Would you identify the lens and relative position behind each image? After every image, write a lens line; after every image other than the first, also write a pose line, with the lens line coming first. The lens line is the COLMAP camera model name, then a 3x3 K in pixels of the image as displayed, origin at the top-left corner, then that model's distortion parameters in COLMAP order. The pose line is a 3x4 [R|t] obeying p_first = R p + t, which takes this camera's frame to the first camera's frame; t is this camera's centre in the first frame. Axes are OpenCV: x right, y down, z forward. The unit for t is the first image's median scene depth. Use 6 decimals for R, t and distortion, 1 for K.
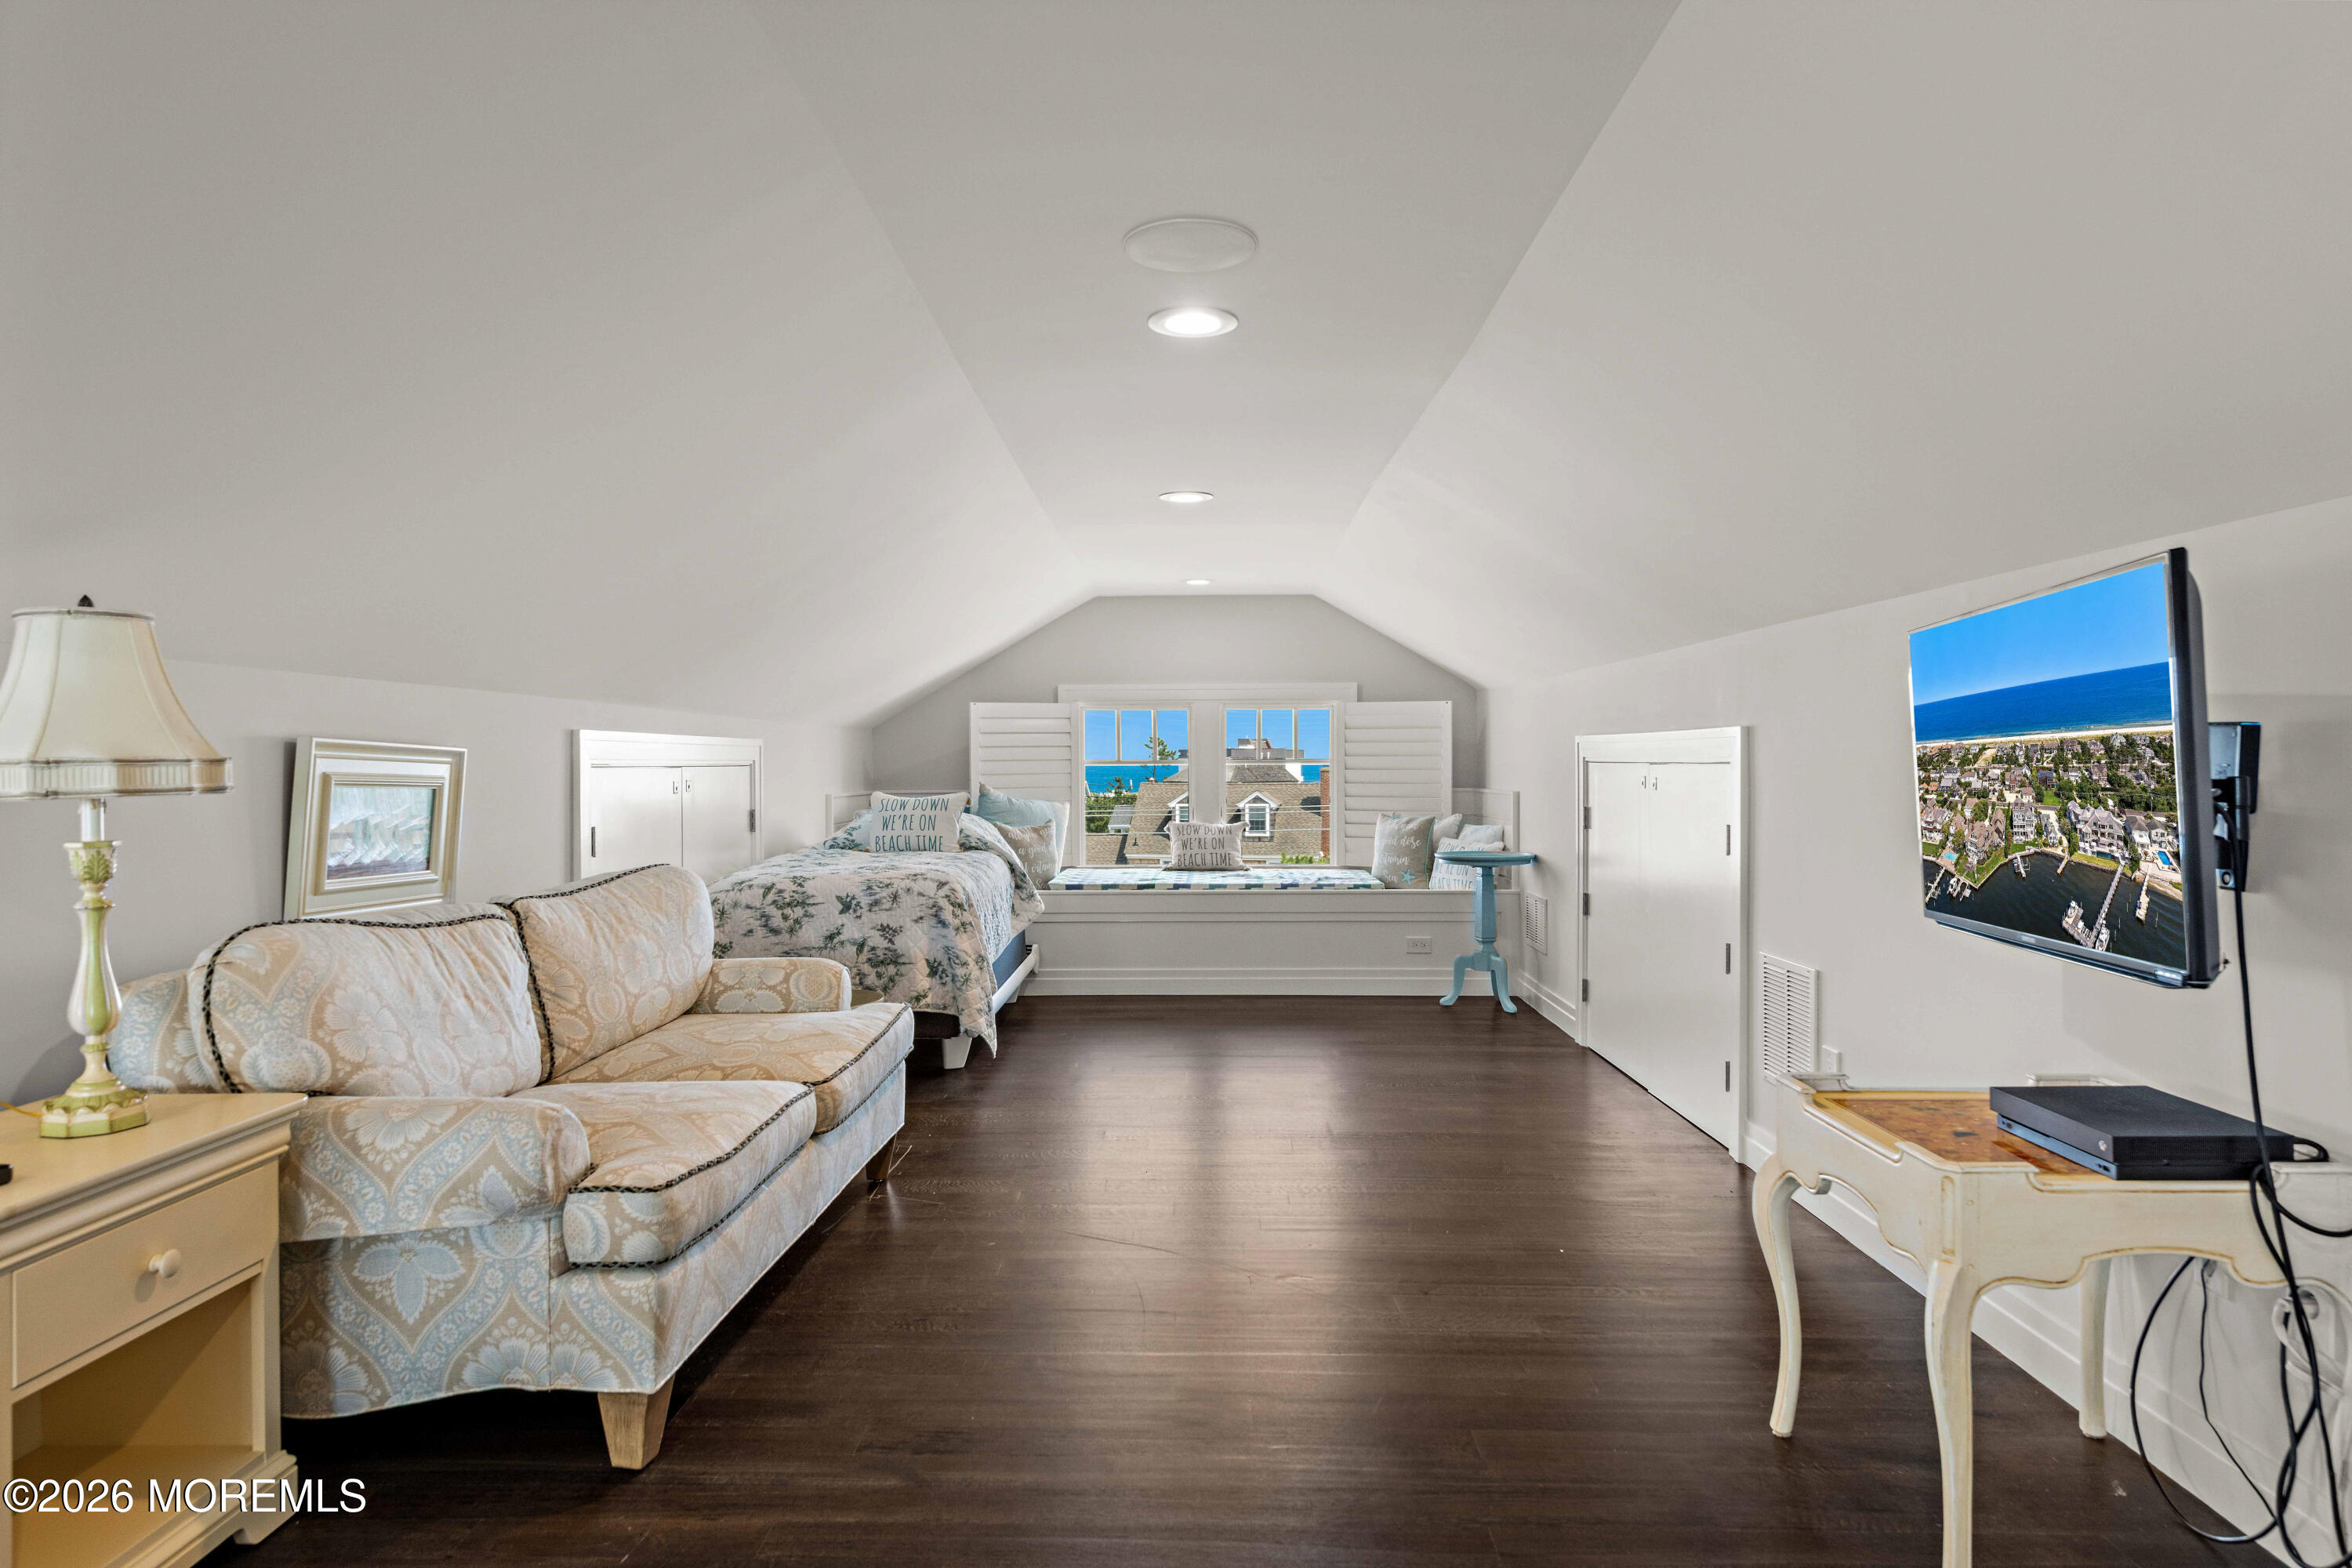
lens RADIAL K [[1395.7, 0, 1173.3], [0, 1395.7, 770.8], [0, 0, 1]] dist [0.003278, -0.003512]
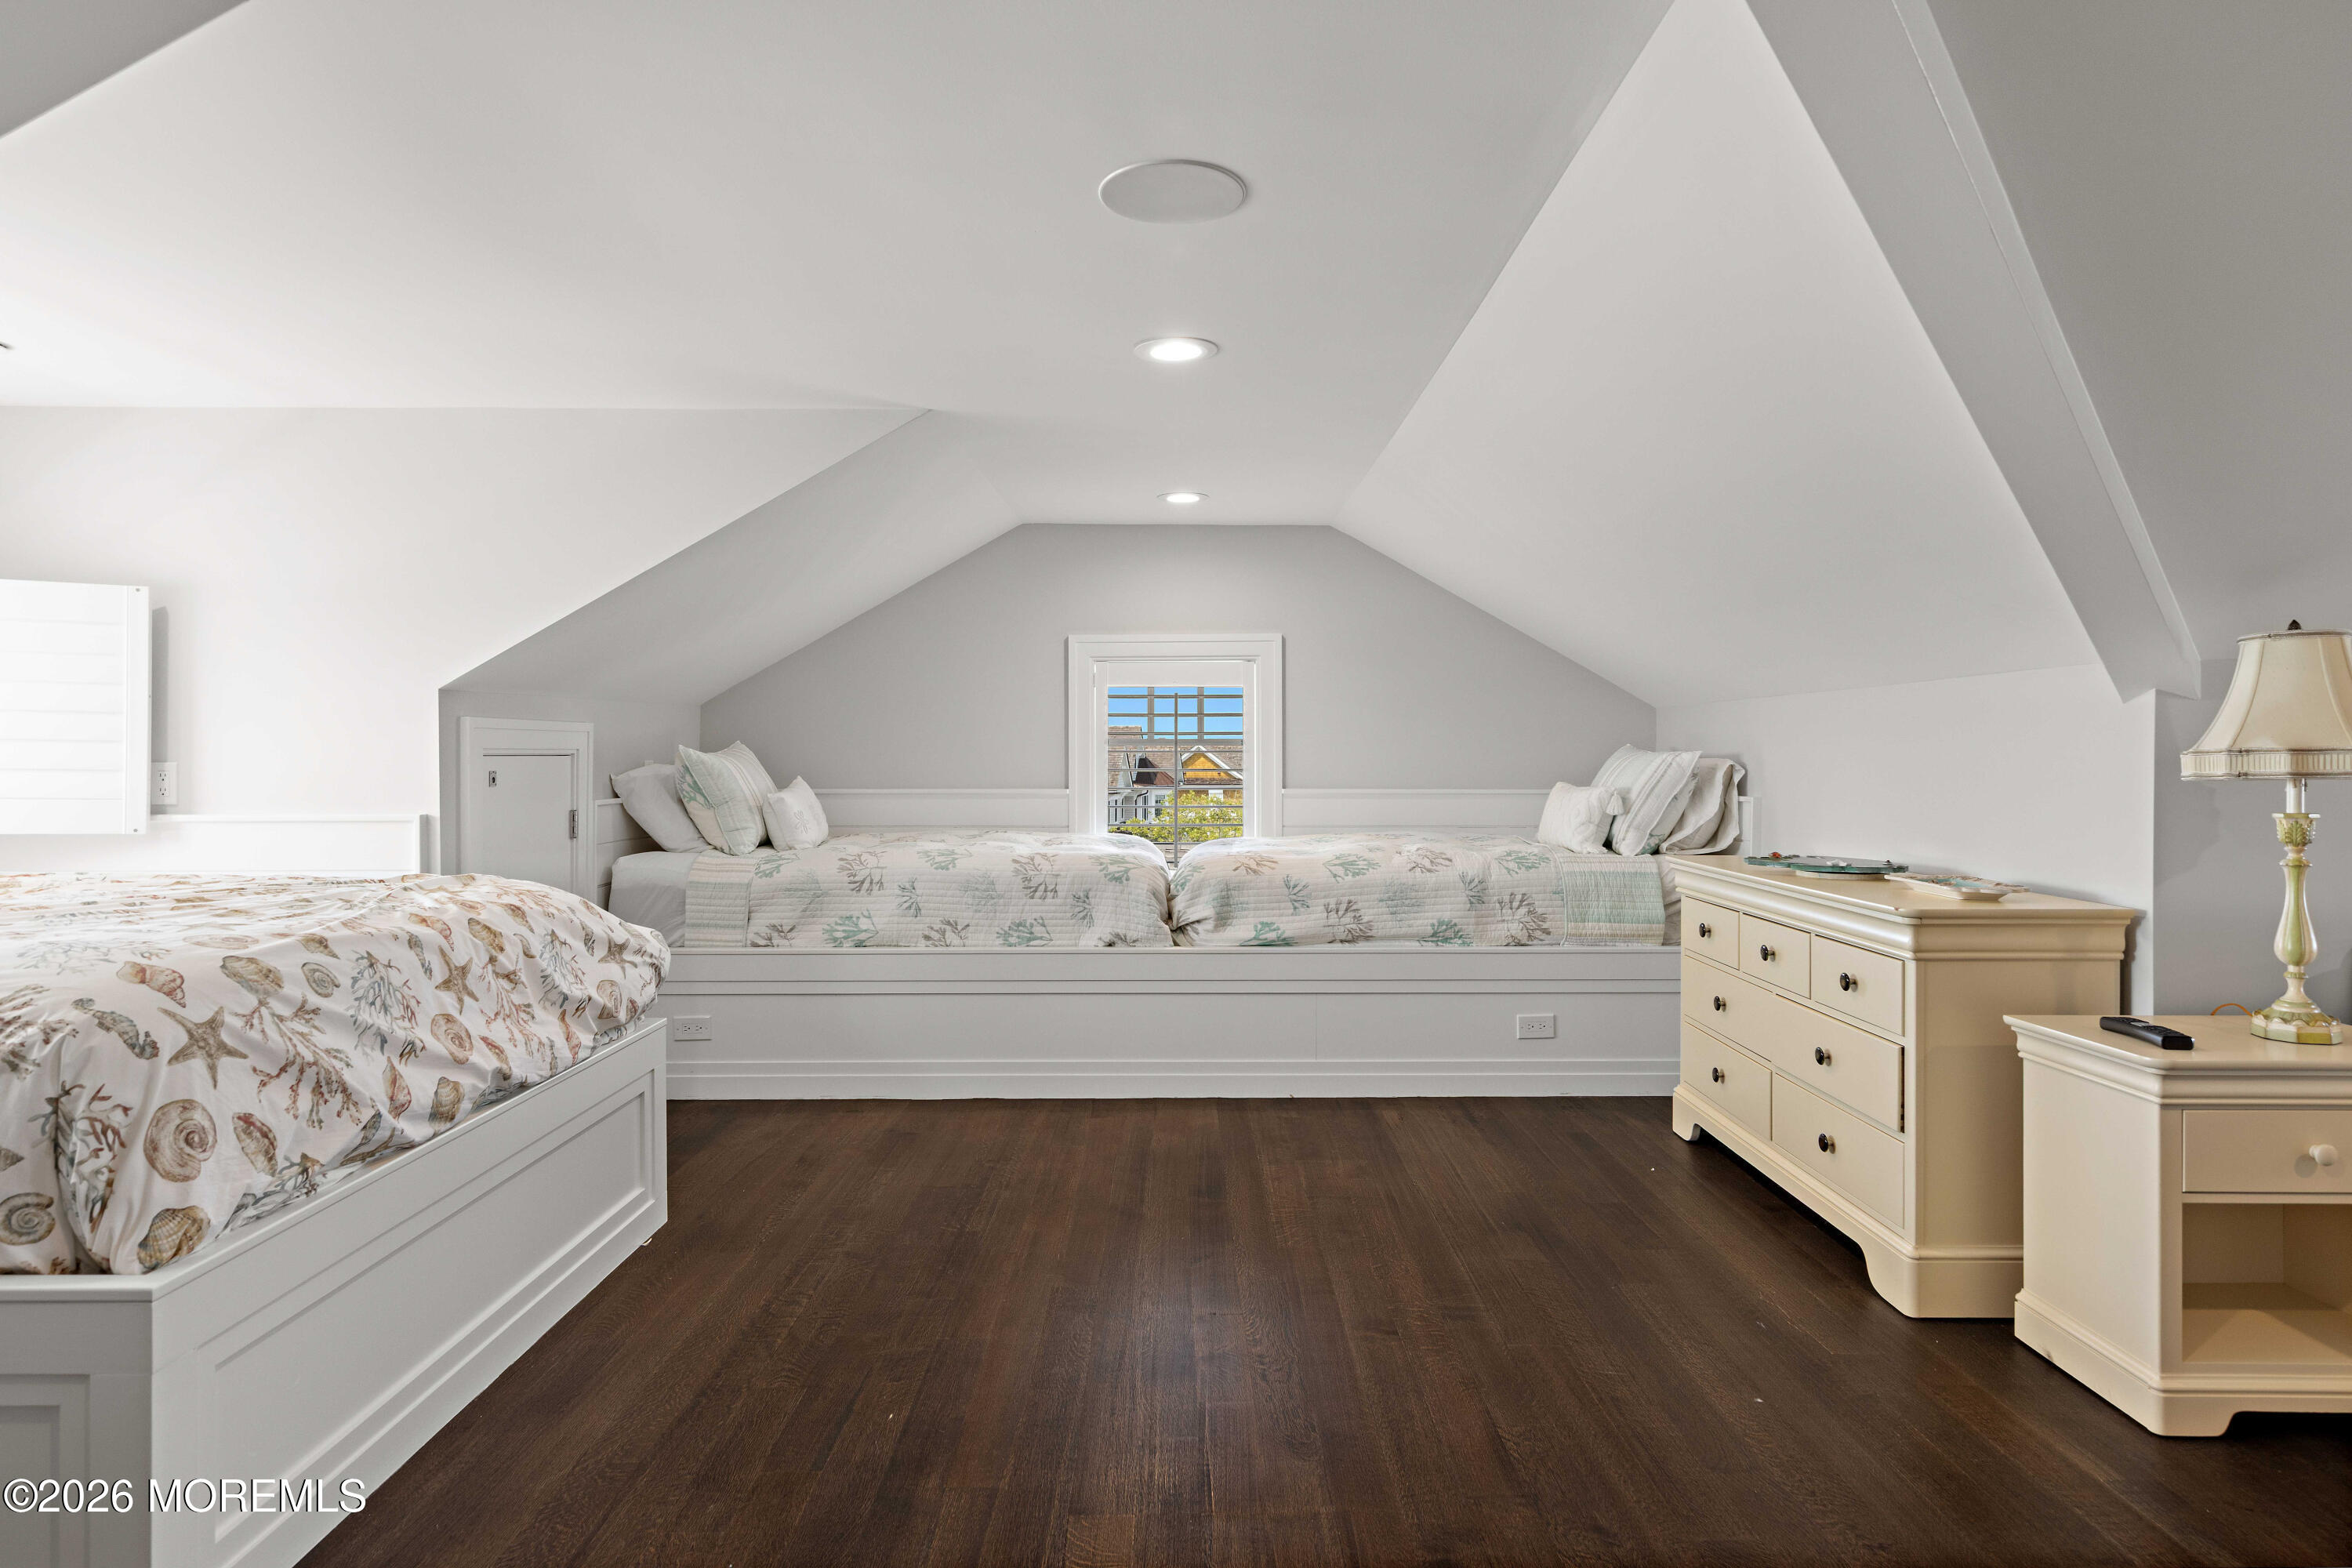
lens RADIAL K [[1366.7, 0, 1134.9], [0, 1366.7, 771.7], [0, 0, 1]] dist [0.002429, 0.002312]
pose [[0.000167, 0.016226, -0.999868, 0.396195], [-0.003728, 0.999861, 0.016226, -0.003179], [0.999993, 0.003724, 0.000227, -0.048985]]
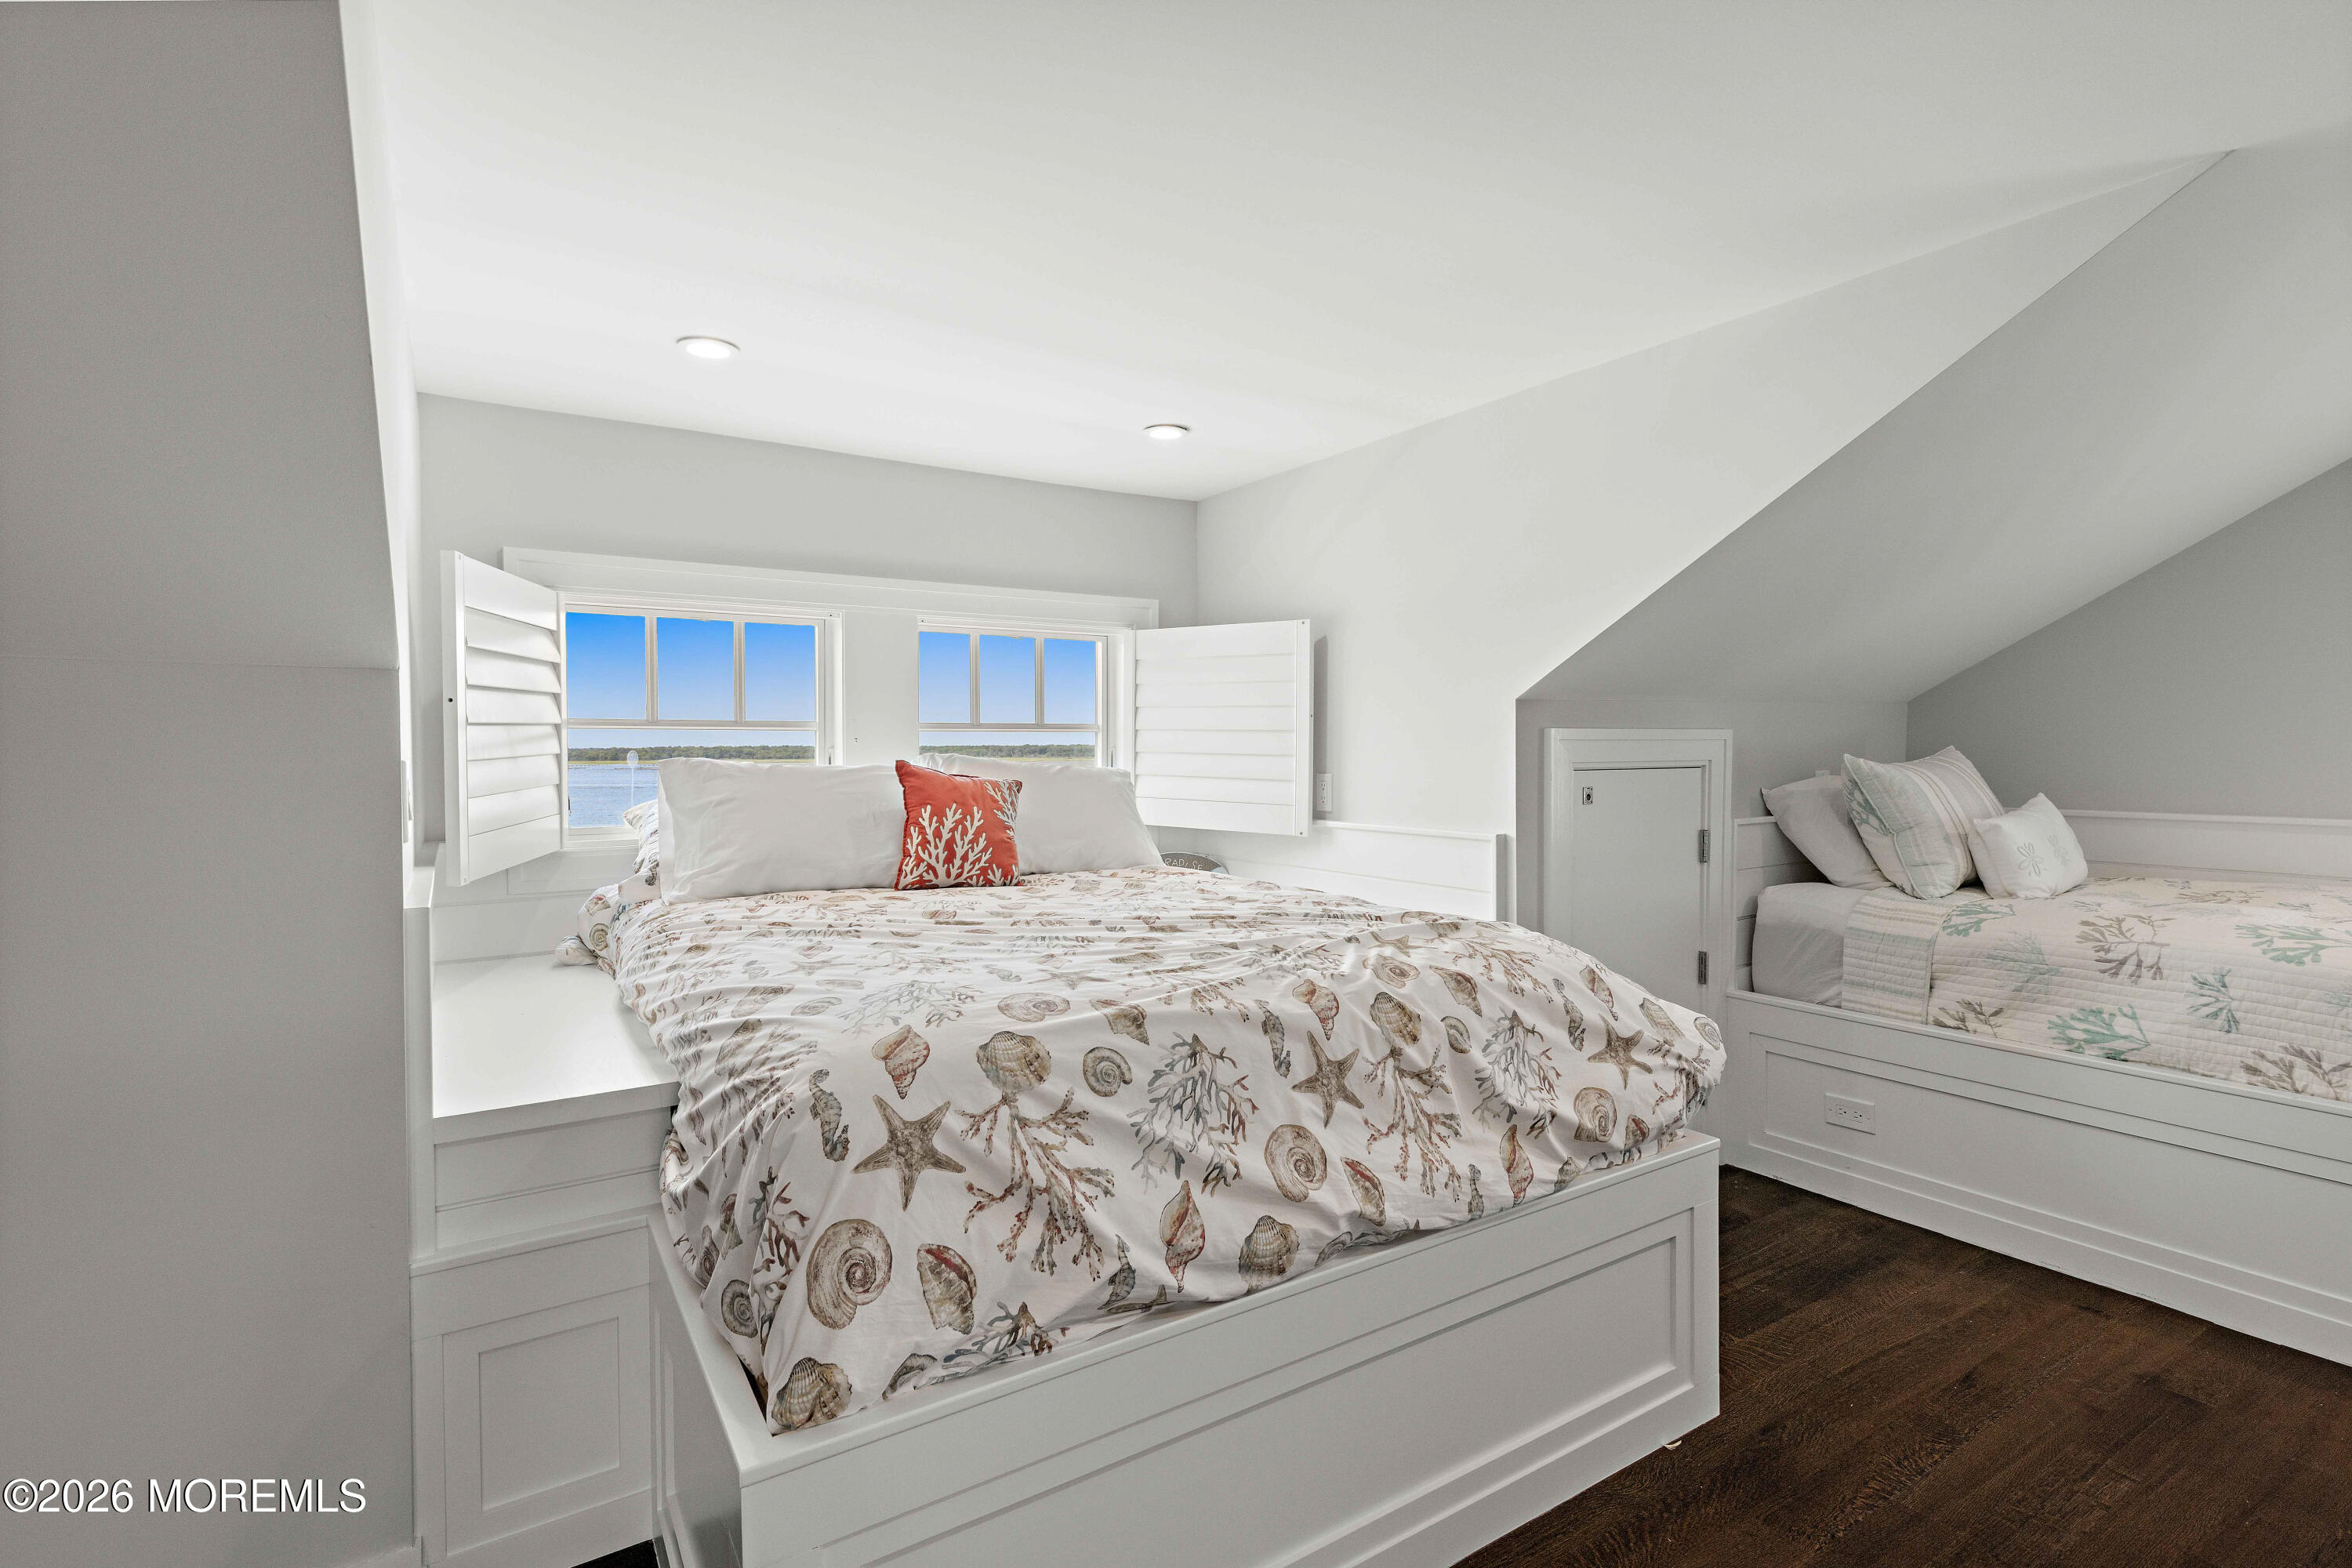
lens RADIAL K [[1122.5, 0, 1183.2], [0, 1122.5, 775.3], [0, 0, 1]] dist [0.008159, -0.002190]
pose [[-0.822139, 0.022599, -0.568838, -0.267464], [0.007819, 0.999566, 0.028410, -0.028027], [0.569233, 0.018909, -0.821959, -0.071139]]
